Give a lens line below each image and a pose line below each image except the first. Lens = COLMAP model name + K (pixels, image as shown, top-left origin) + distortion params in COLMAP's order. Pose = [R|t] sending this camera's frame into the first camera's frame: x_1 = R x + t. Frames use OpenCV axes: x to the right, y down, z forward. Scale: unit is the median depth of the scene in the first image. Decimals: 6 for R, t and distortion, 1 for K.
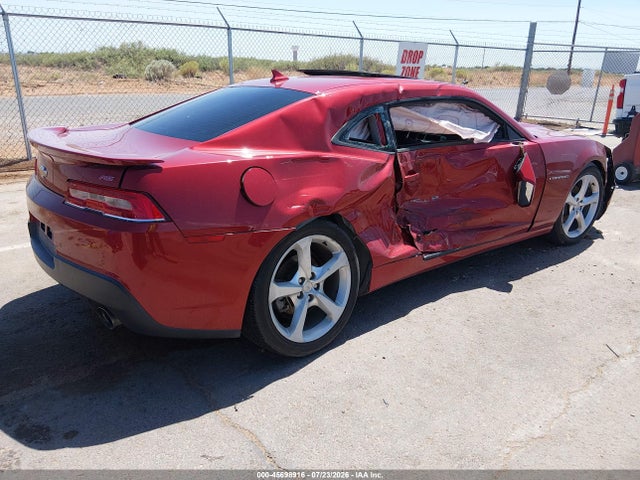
lens RADIAL K [[476.3, 0, 320.0], [0, 476.3, 240.0], [0, 0, 1]] dist [0.082886, -0.116554]
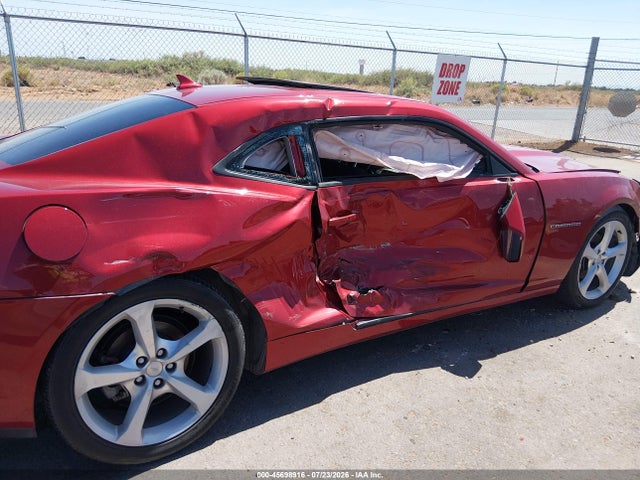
lens RADIAL K [[476.3, 0, 320.0], [0, 476.3, 240.0], [0, 0, 1]] dist [0.082886, -0.116554]
pose [[0.991820, 0.062893, -0.111074, 0.213605], [-0.065539, 0.997643, -0.020331, -0.071416], [0.109534, 0.027444, 0.993604, 0.213591]]
